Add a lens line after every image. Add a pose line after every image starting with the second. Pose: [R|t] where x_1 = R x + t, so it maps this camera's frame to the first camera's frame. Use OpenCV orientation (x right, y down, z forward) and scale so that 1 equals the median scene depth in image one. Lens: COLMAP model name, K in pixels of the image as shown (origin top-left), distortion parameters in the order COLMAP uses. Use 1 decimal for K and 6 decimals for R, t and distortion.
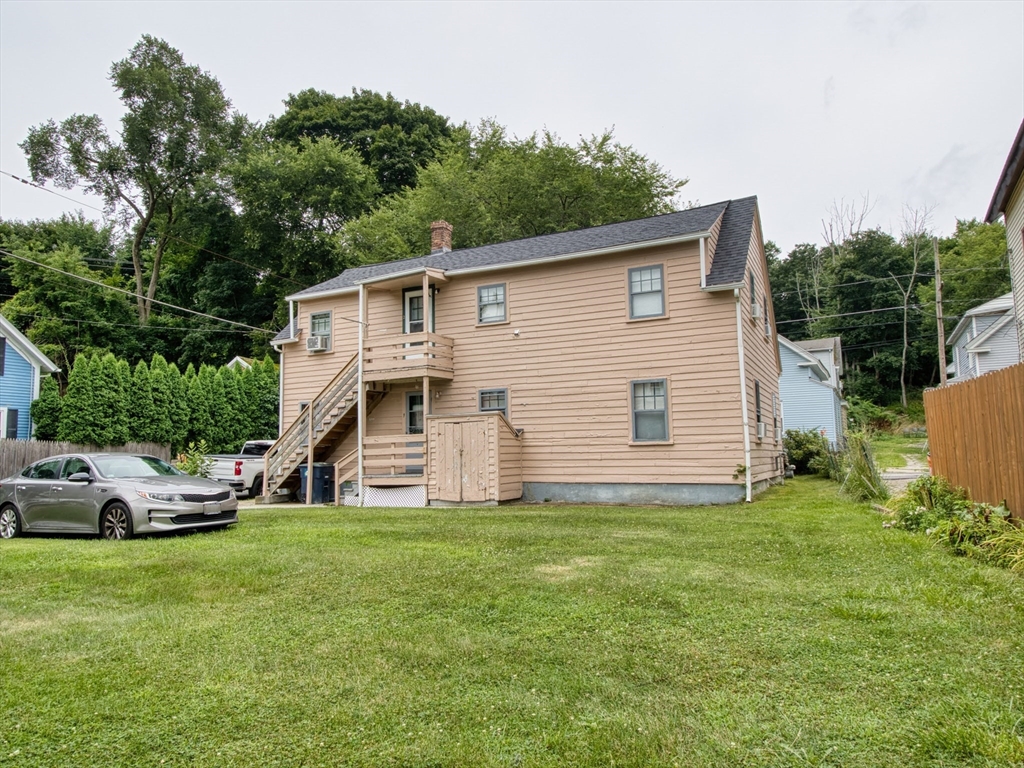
lens RADIAL K [[678.2, 0, 512.0], [0, 678.2, 384.0], [0, 0, 1]] dist [0.008475, -0.033683]
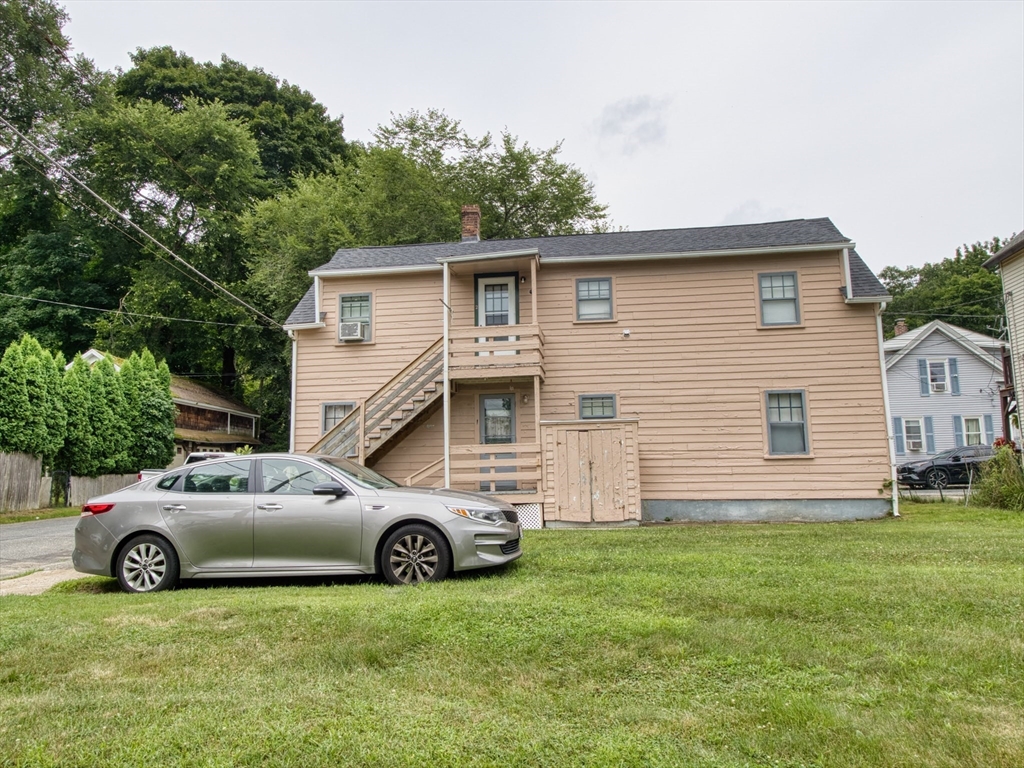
lens RADIAL K [[678.2, 0, 512.0], [0, 678.2, 384.0], [0, 0, 1]] dist [0.008475, -0.033683]
pose [[0.945963, 0.048831, 0.320576, -0.421971], [-0.036708, 0.998368, -0.043755, 0.036942], [-0.322190, 0.029623, 0.946211, 0.198632]]
